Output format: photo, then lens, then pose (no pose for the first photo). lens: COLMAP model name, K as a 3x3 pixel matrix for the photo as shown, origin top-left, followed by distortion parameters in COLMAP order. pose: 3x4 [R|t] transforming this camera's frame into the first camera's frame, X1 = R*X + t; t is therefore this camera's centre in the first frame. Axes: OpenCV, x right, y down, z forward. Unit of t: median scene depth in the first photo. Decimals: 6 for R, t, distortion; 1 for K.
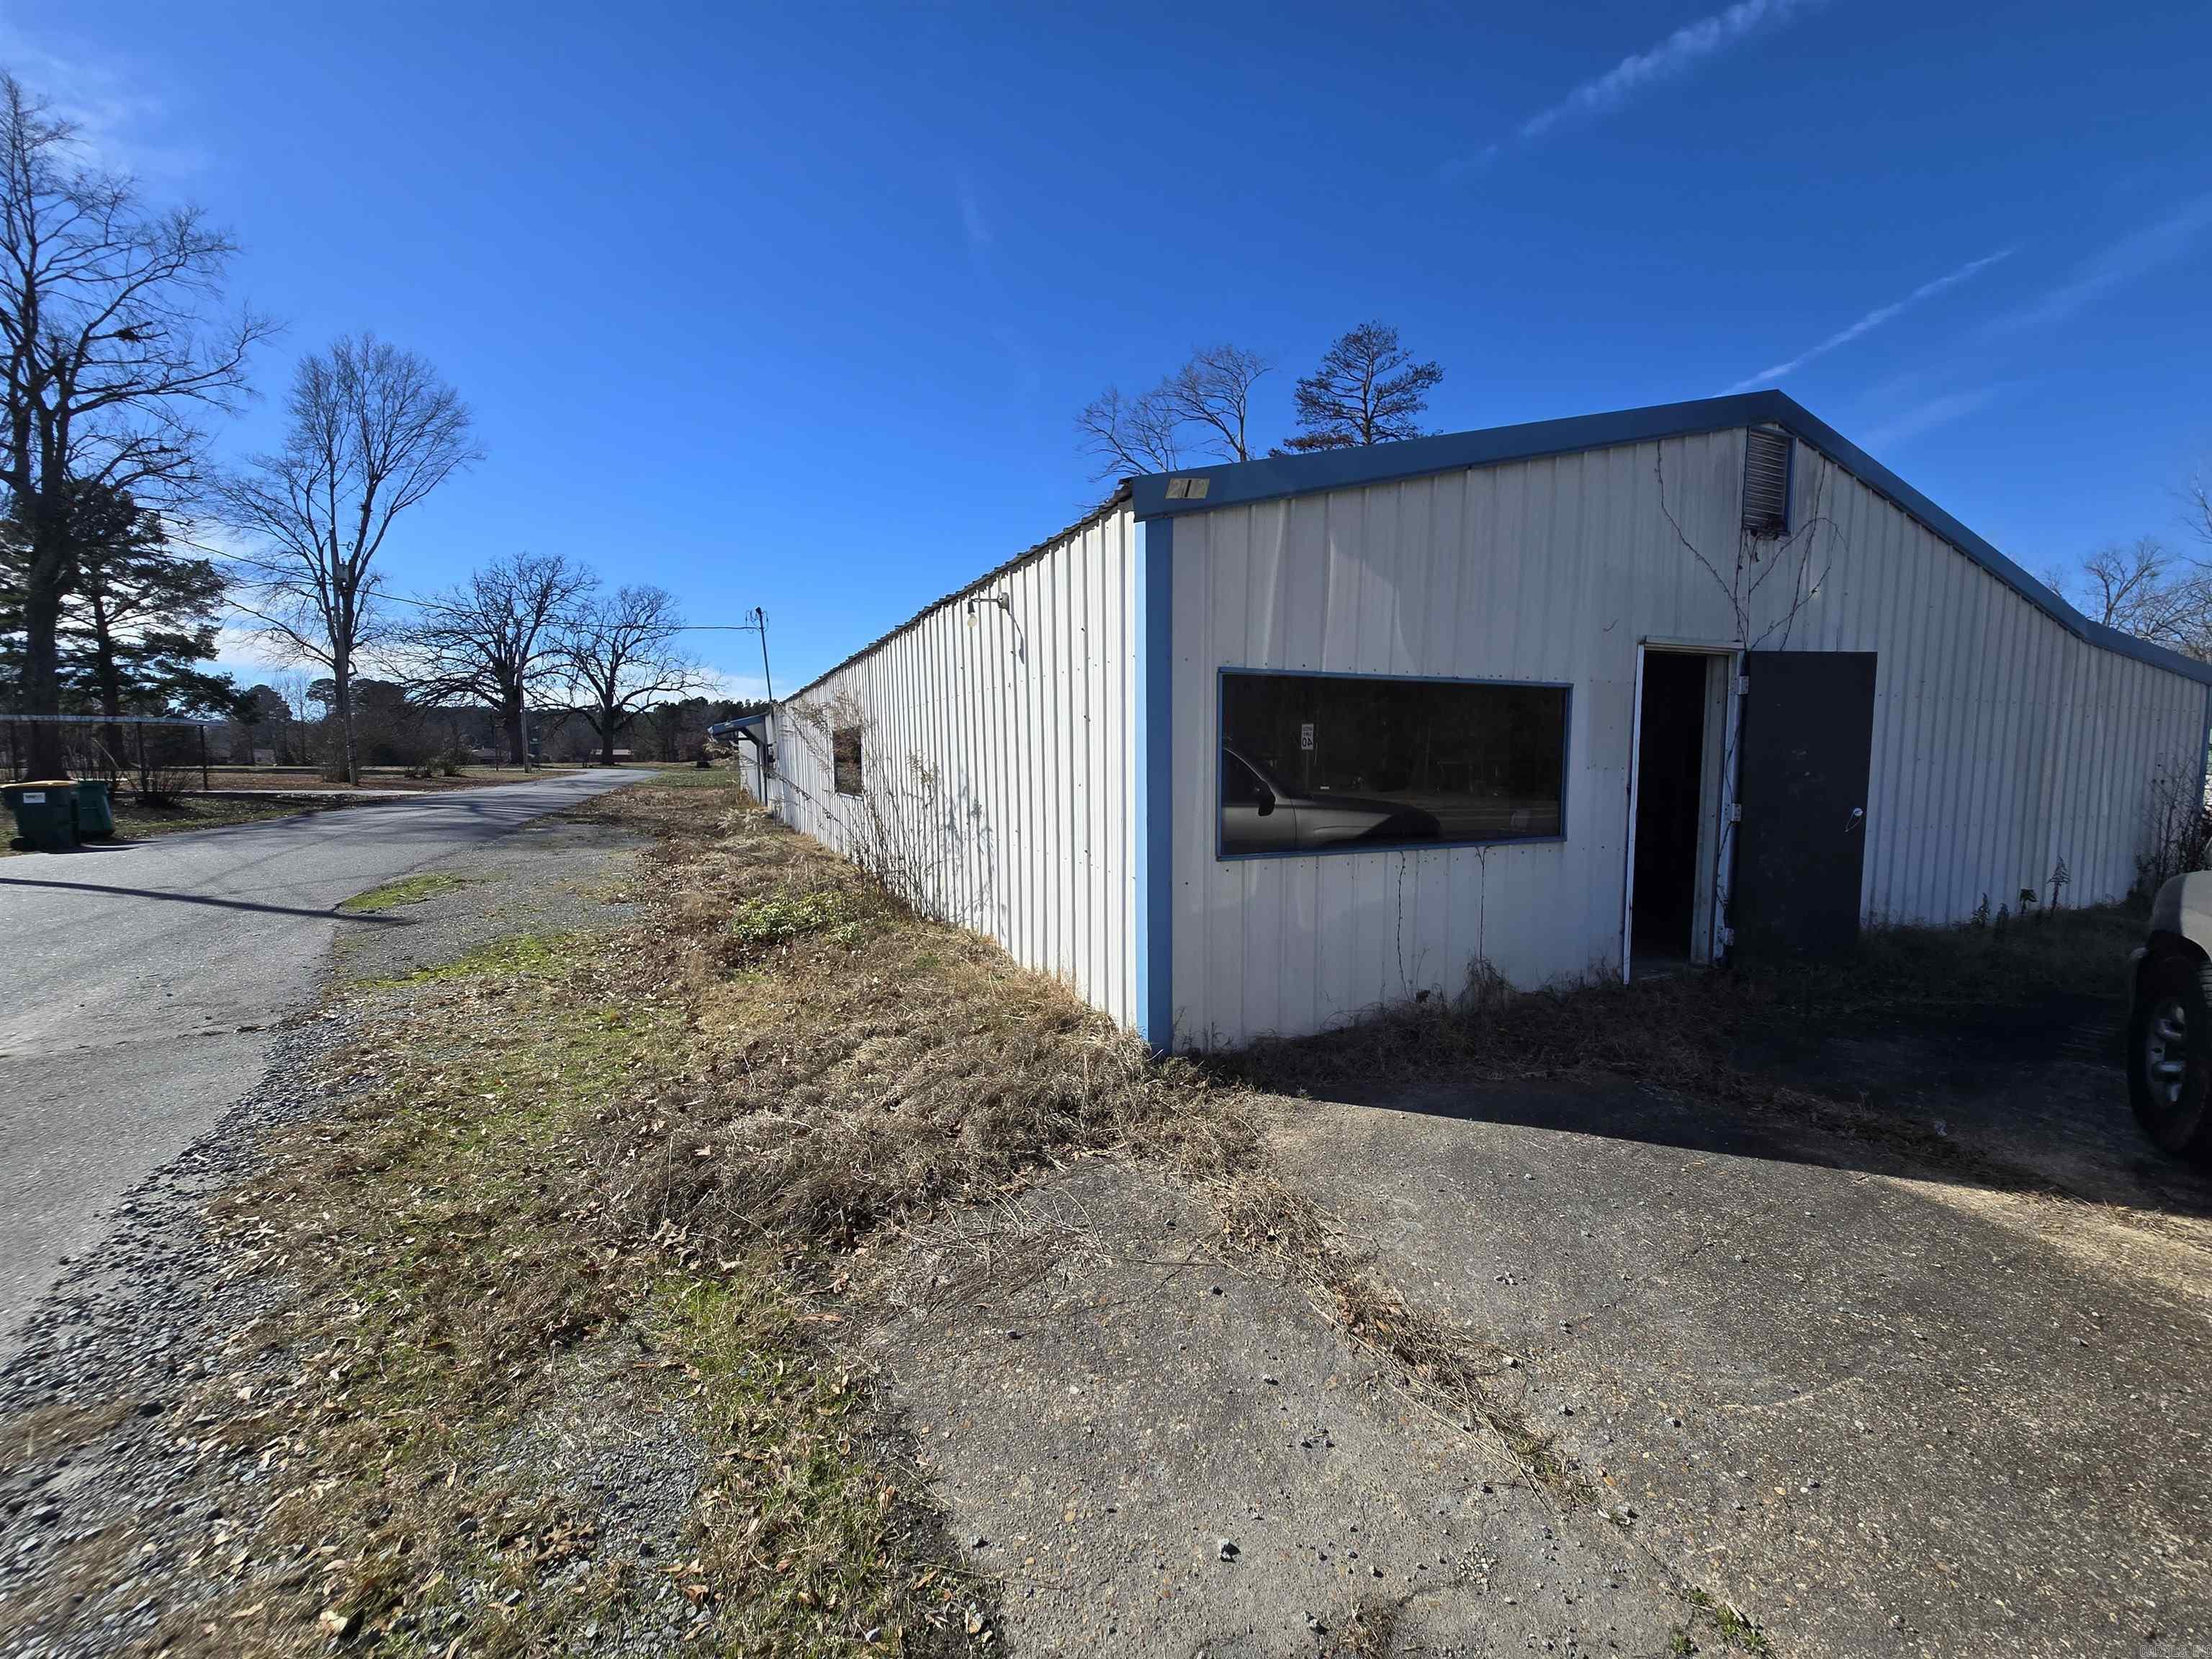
lens RADIAL K [[909.0, 0, 1106.0], [0, 909.0, 829.5], [0, 0, 1]] dist [-0.000141, -0.000276]
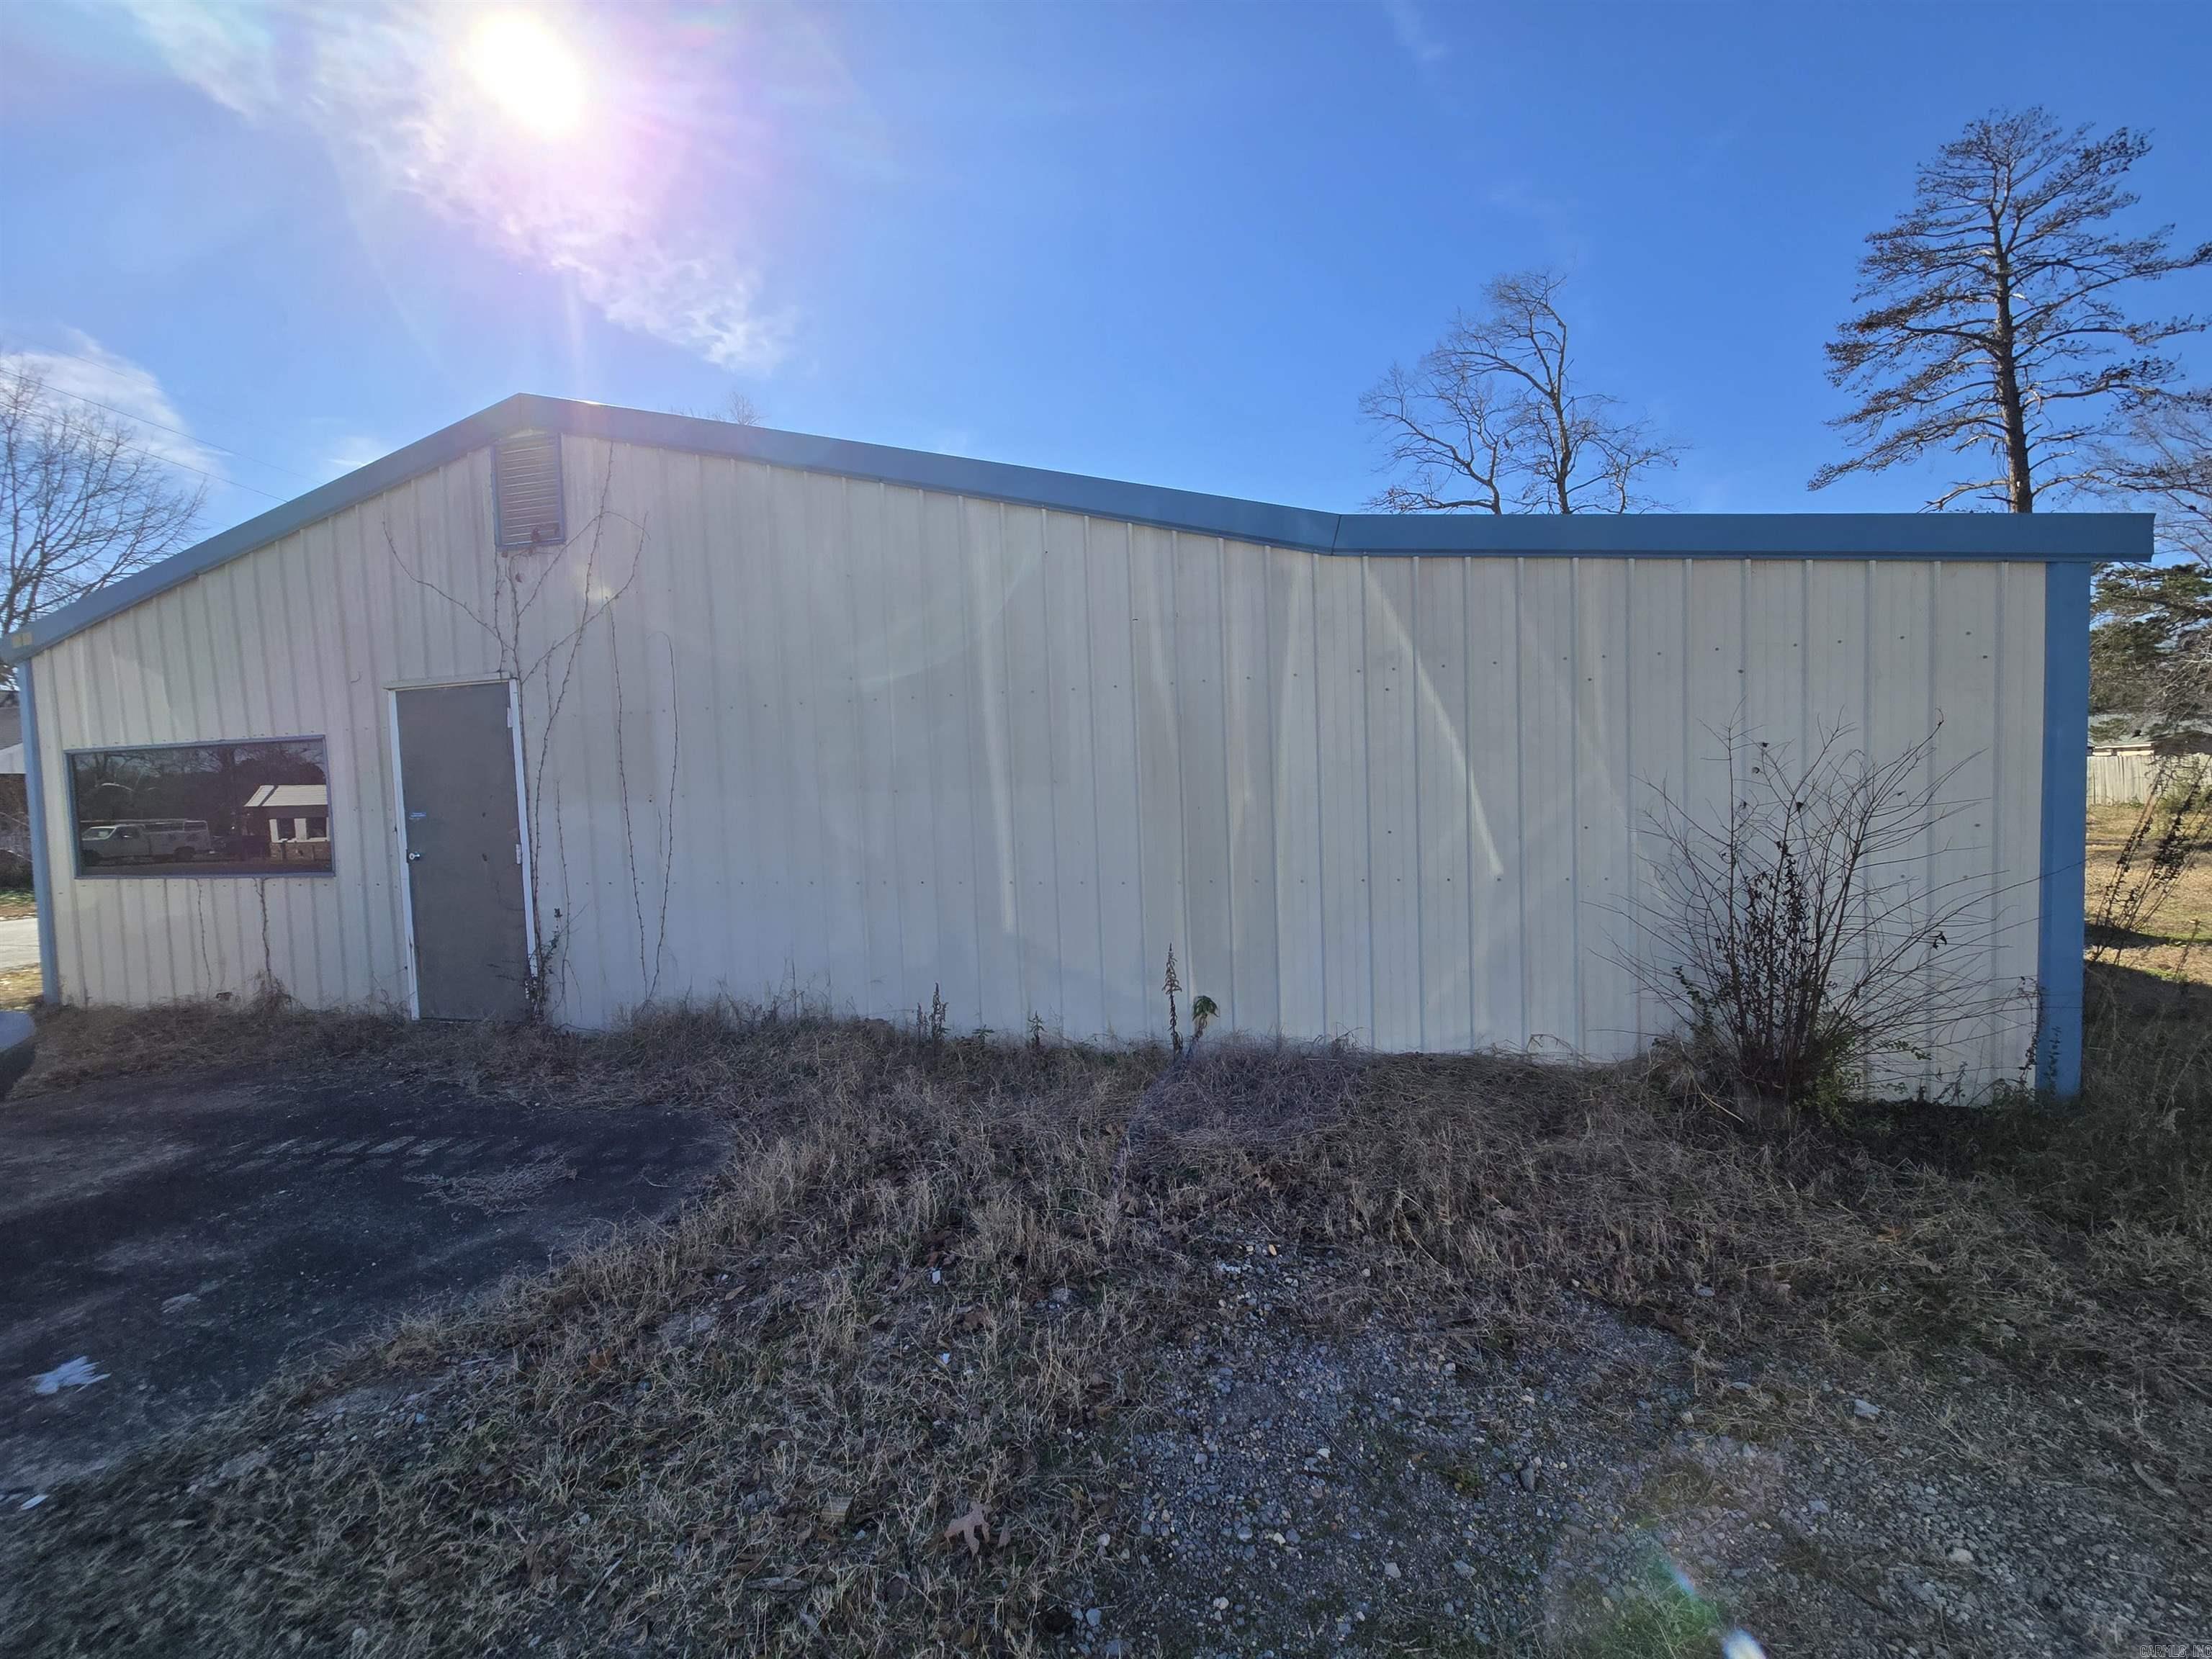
lens RADIAL K [[909.0, 0, 1106.0], [0, 909.0, 829.5], [0, 0, 1]] dist [-0.000141, -0.000276]
pose [[0.787723, 0.014848, -0.615851, 1.833512], [-0.022728, 0.999729, -0.004967, -0.058466], [0.615610, 0.017910, 0.787847, 0.675555]]
